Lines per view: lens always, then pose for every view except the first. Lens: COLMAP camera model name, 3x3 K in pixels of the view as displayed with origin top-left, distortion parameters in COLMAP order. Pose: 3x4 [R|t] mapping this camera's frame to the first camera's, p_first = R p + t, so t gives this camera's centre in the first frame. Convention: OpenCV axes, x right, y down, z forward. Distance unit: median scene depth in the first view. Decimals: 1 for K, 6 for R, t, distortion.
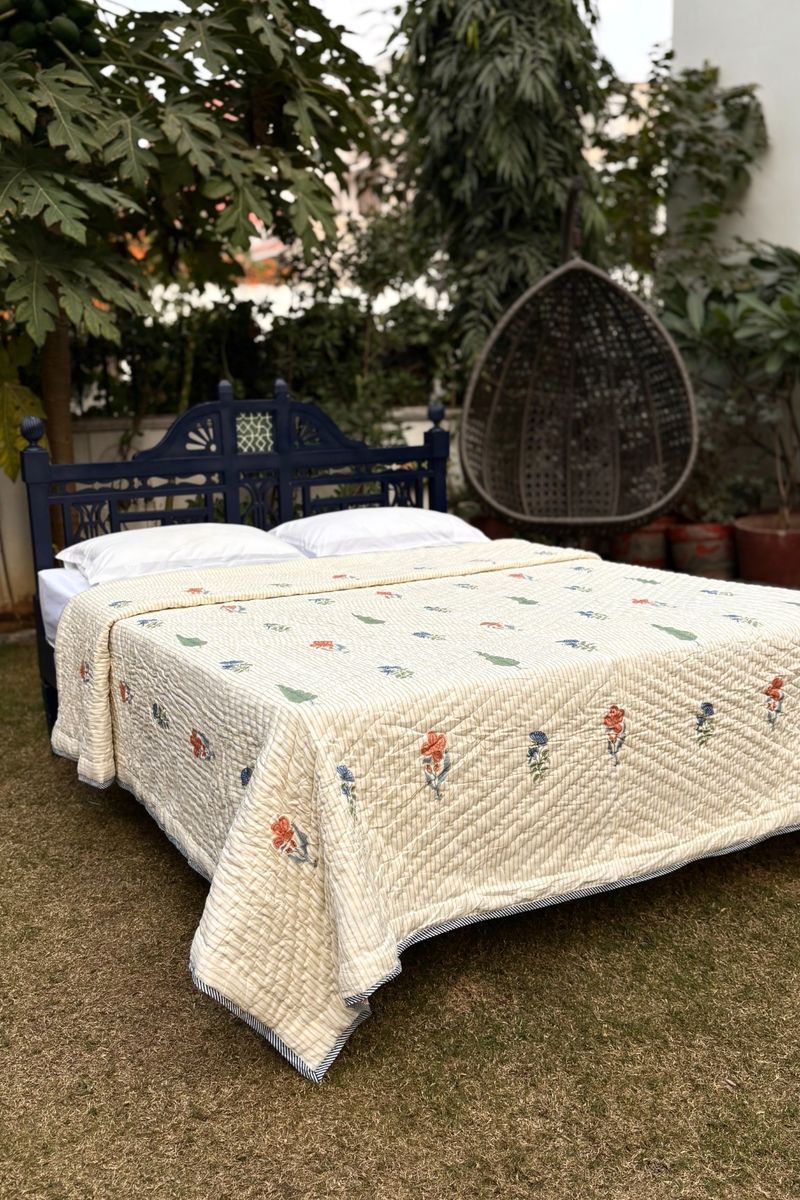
lens RADIAL K [[1089.1, 0, 398.9], [0, 1089.1, 599.4], [0, 0, 1]] dist [-0.007009, 0.018172]
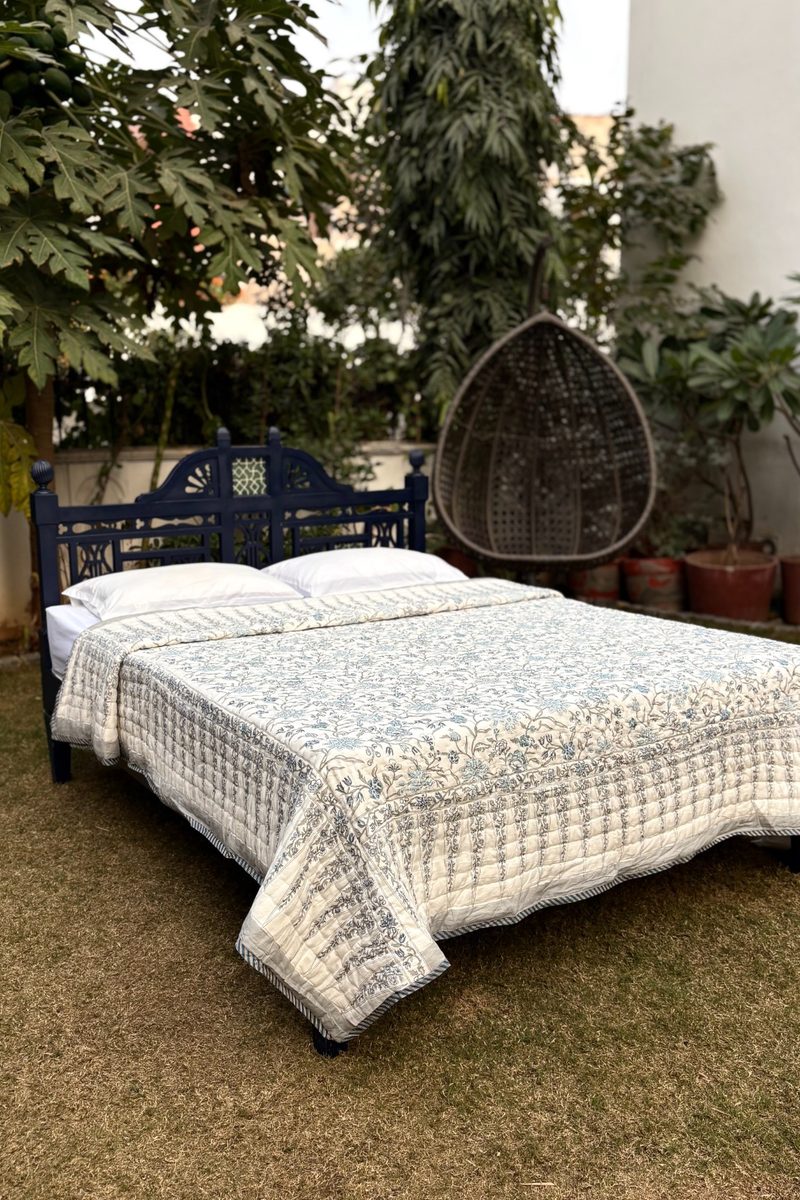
lens RADIAL K [[1089.1, 0, 397.6], [0, 1089.1, 596.6], [0, 0, 1]] dist [-0.007009, 0.018172]
pose [[0.998533, 0.010233, 0.053167, -0.039653], [-0.009269, 0.999789, -0.018338, -0.016838], [-0.053344, 0.017818, 0.998417, -0.058134]]
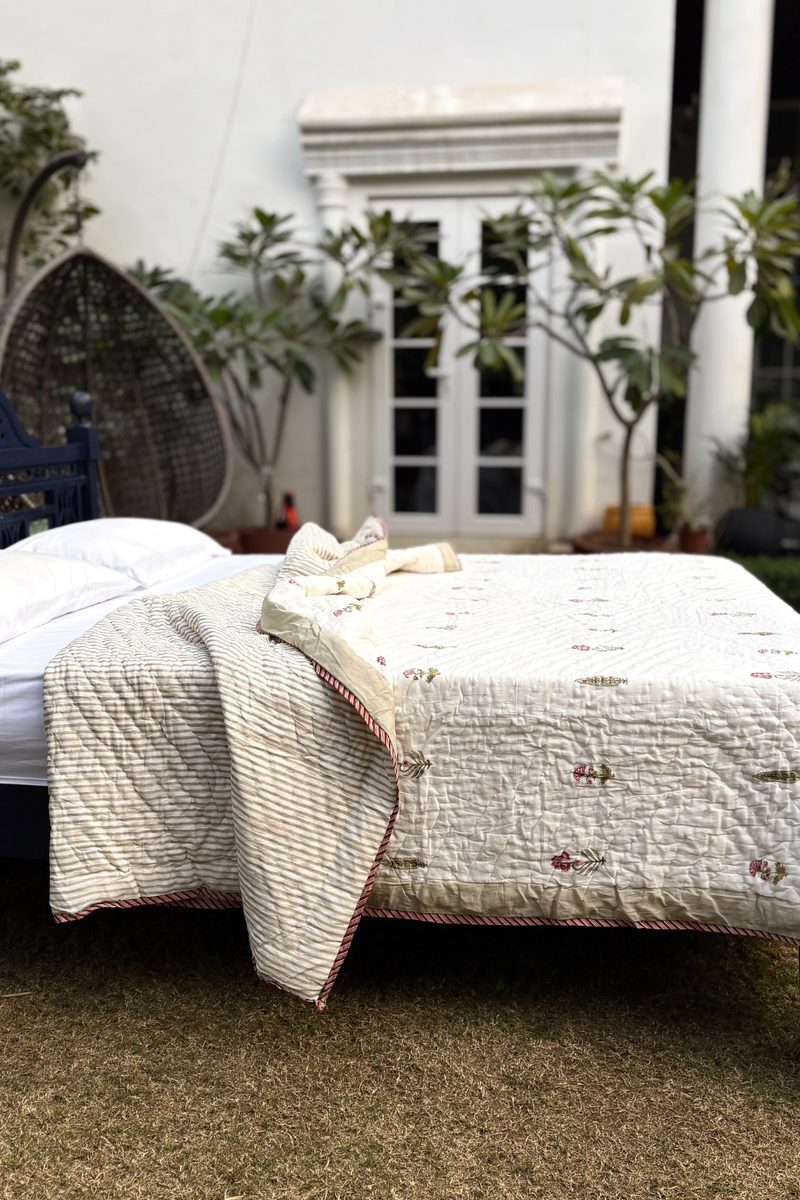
lens RADIAL K [[1089.1, 0, 392.5], [0, 1089.1, 599.9], [0, 0, 1]] dist [-0.007009, 0.018172]
pose [[0.651617, -0.116160, 0.749601, -0.393687], [0.125338, 0.991110, 0.044630, -0.048758], [-0.748121, 0.064872, 0.660383, 0.255388]]
